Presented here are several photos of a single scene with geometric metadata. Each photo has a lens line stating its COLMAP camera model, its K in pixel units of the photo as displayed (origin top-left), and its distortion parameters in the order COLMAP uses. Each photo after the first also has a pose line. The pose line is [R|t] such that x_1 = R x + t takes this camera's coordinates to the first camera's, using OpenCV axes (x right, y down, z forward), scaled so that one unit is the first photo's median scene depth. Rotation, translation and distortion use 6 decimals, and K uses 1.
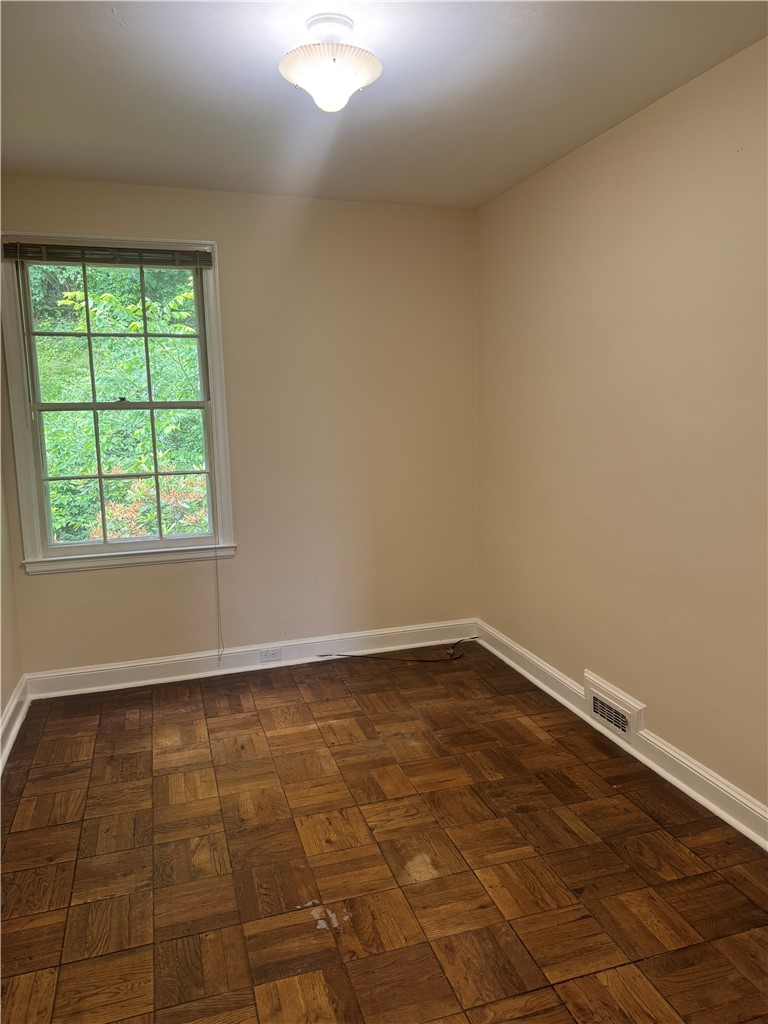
lens RADIAL K [[723.2, 0, 384.0], [0, 723.2, 512.0], [0, 0, 1]] dist [0.117944, -0.179329]
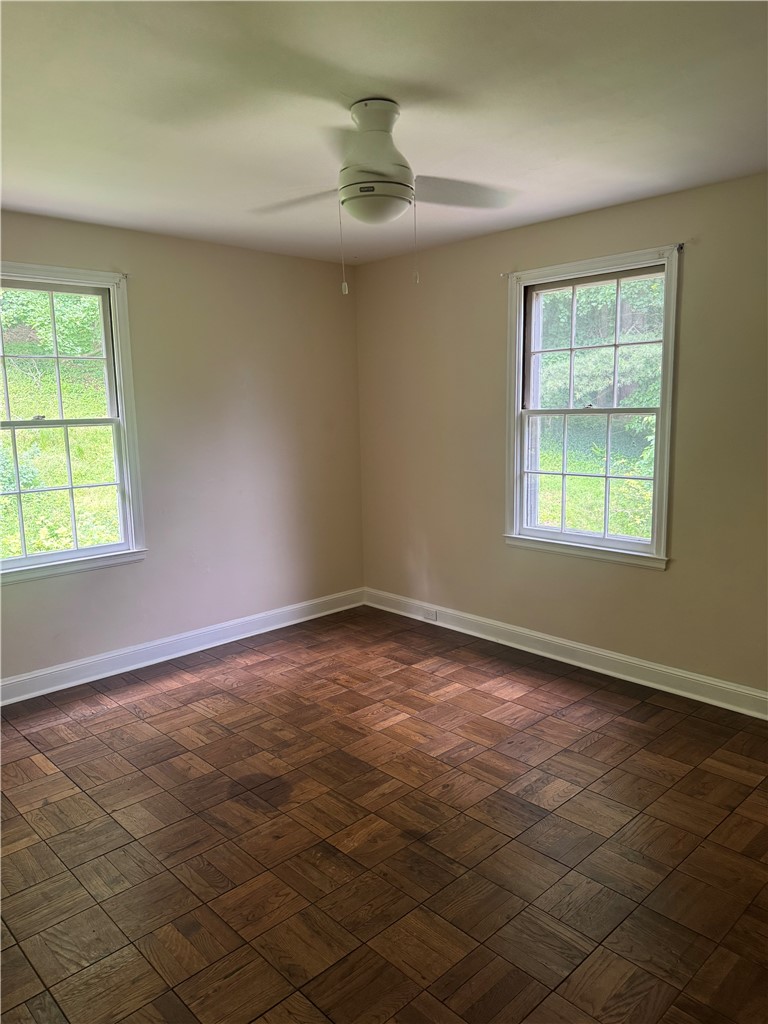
lens RADIAL K [[723.2, 0, 384.0], [0, 723.2, 512.0], [0, 0, 1]] dist [0.117944, -0.179329]
pose [[0.898549, -0.067325, 0.433679, -0.370364], [0.074664, 0.997209, 0.000110, 0.017200], [-0.432476, 0.032282, 0.901068, -0.154908]]
